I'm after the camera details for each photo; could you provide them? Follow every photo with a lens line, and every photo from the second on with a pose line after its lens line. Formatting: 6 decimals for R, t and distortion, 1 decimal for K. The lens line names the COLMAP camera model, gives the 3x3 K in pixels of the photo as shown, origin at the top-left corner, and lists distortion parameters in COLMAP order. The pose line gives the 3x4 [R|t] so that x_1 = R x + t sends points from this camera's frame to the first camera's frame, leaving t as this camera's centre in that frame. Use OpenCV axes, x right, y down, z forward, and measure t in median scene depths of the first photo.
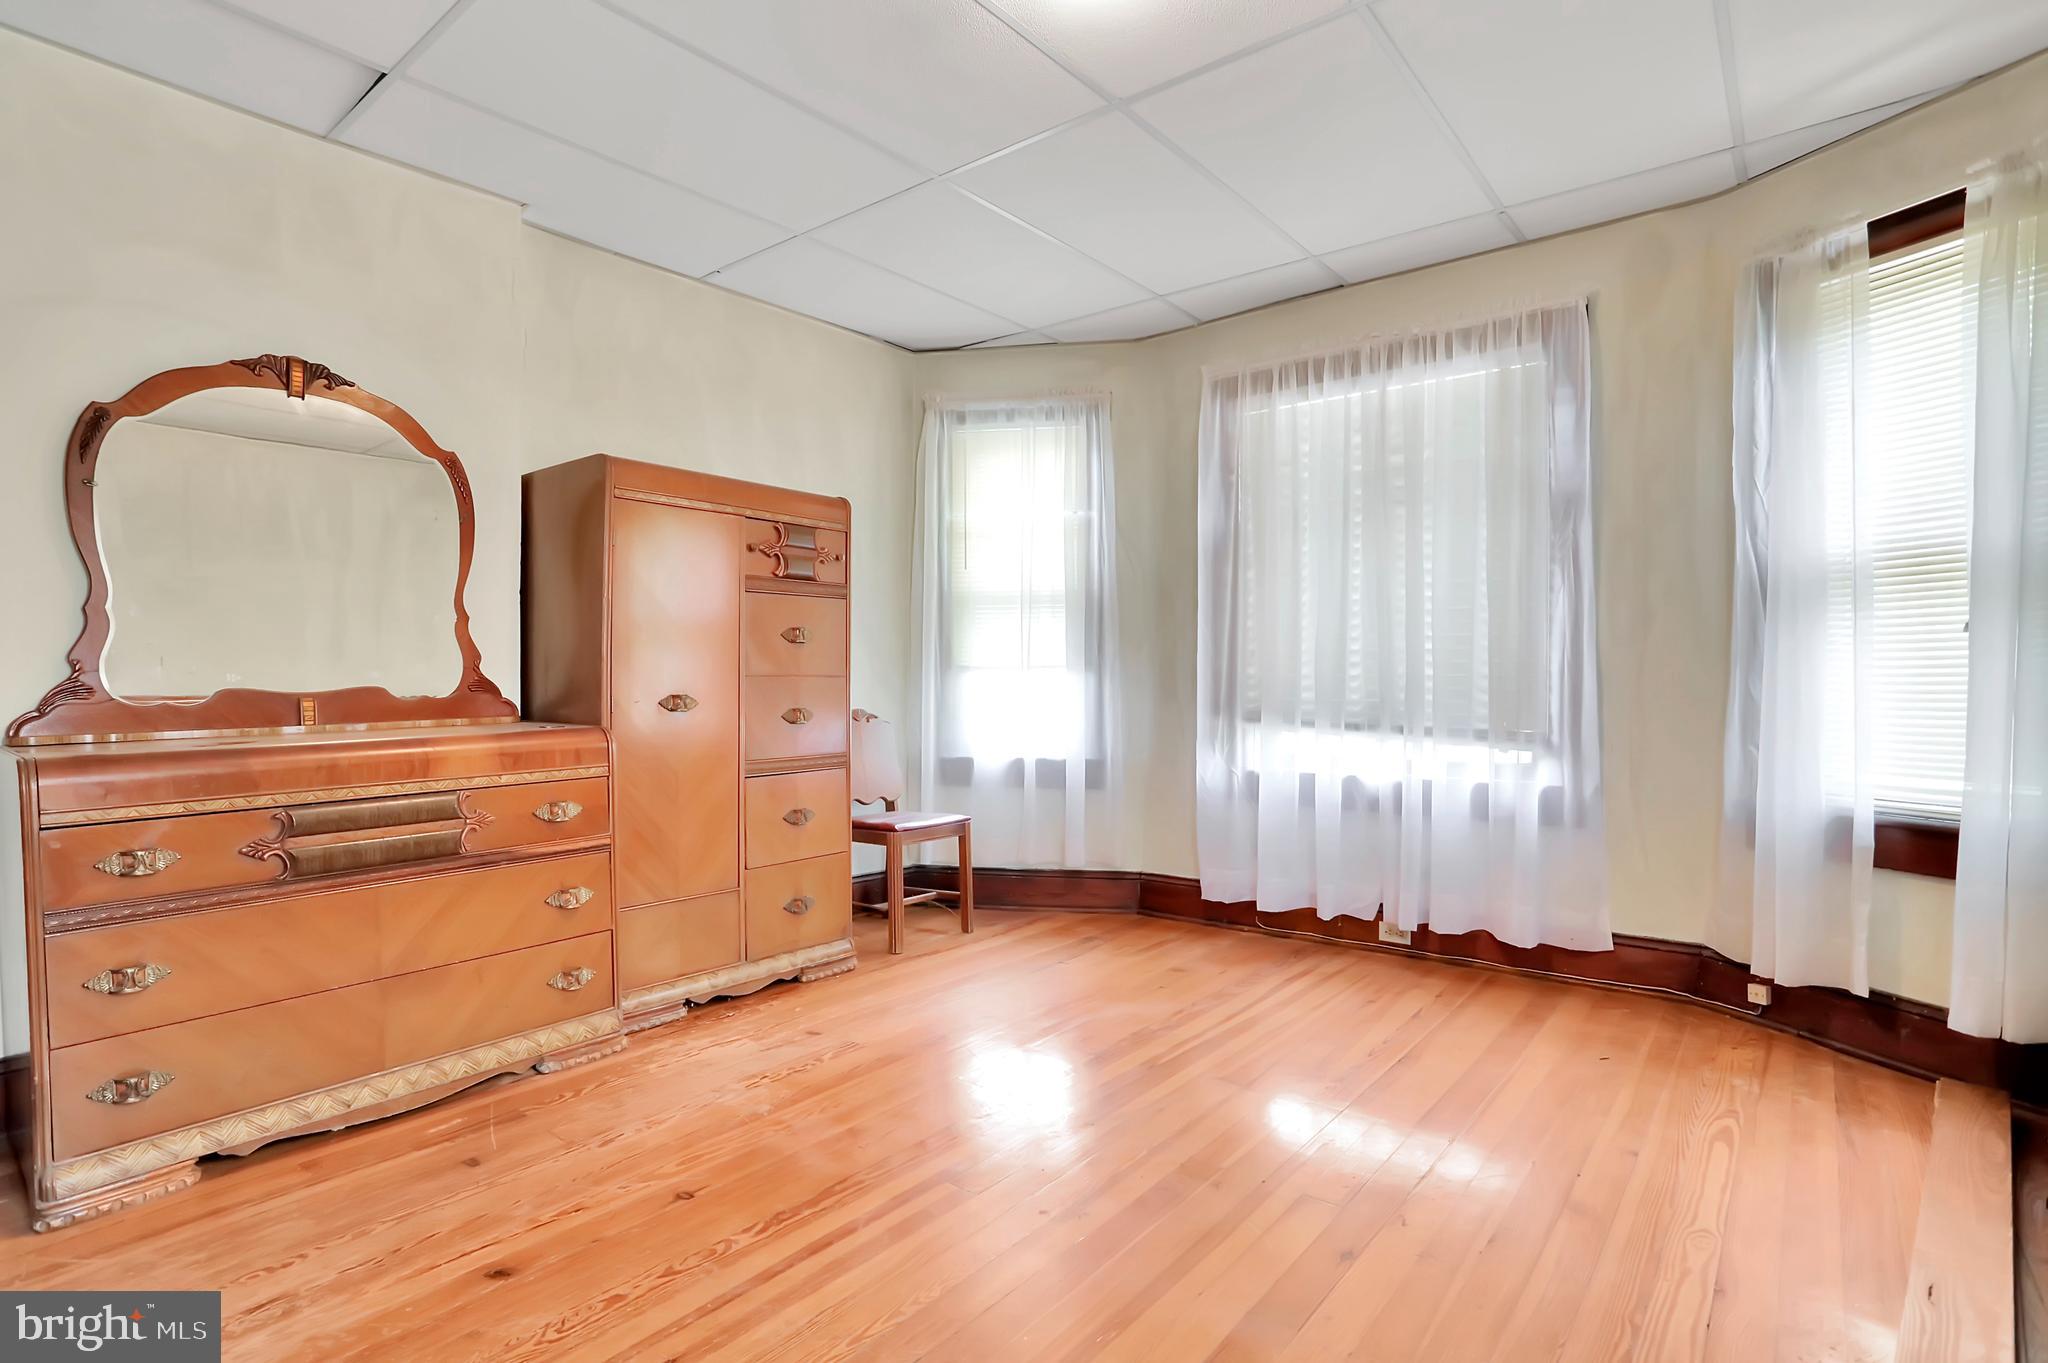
lens RADIAL K [[1023.8, 0, 1011.9], [0, 1023.8, 691.0], [0, 0, 1]] dist [-0.022356, 0.000277]
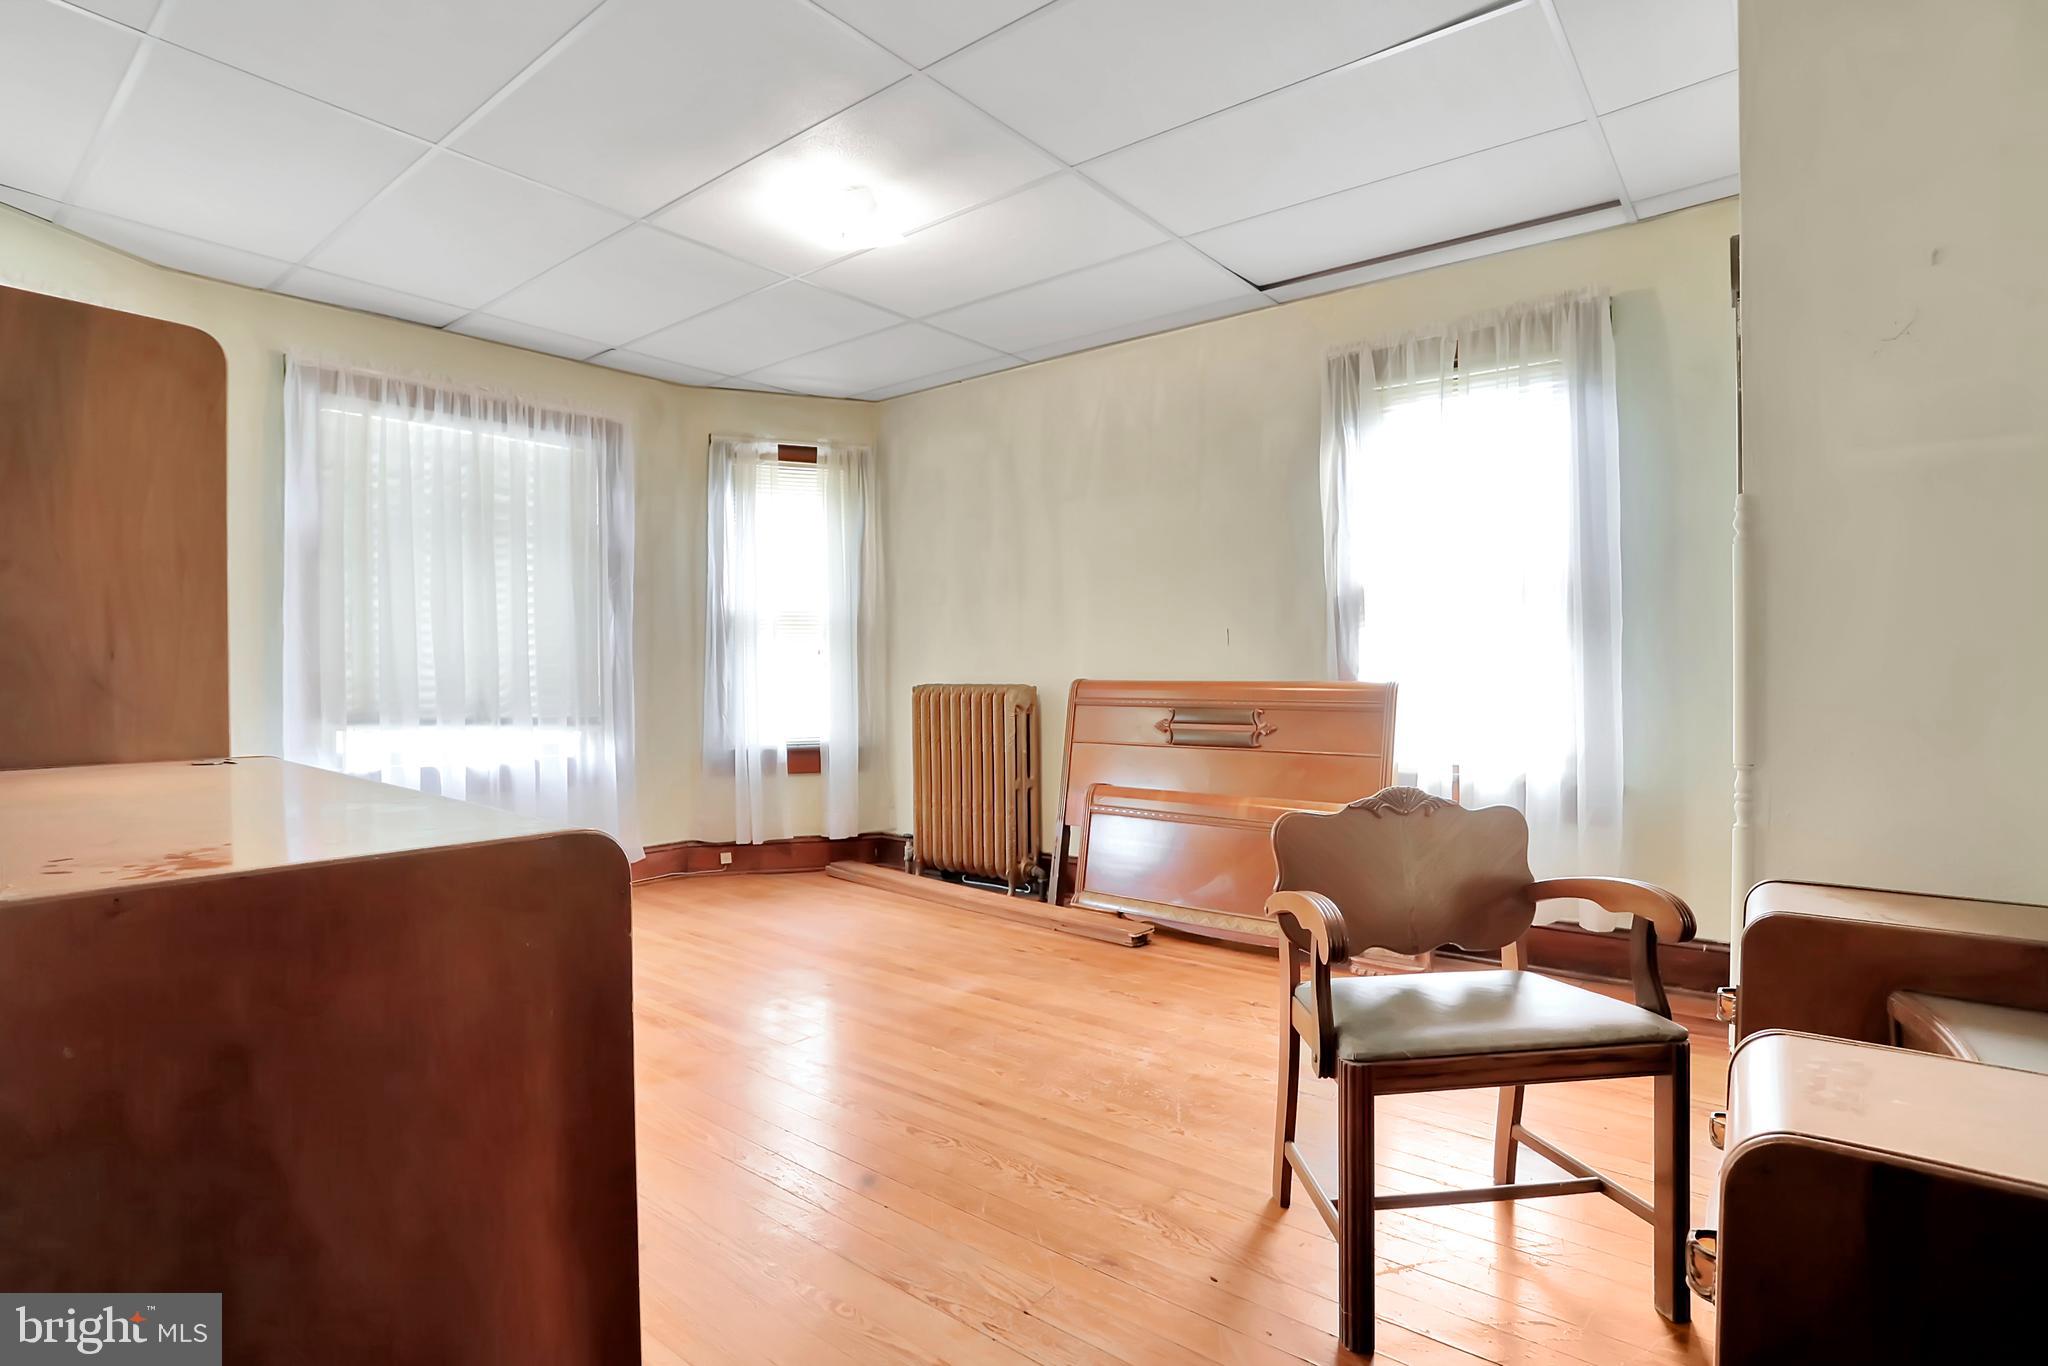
lens RADIAL K [[1023.8, 0, 1010.8], [0, 1023.8, 677.3], [0, 0, 1]] dist [-0.022356, 0.000277]
pose [[0.014229, -0.000847, 0.999898, -0.846524], [0.016732, 0.999860, 0.000609, -0.005534], [-0.999759, 0.016721, 0.014241, 0.394754]]
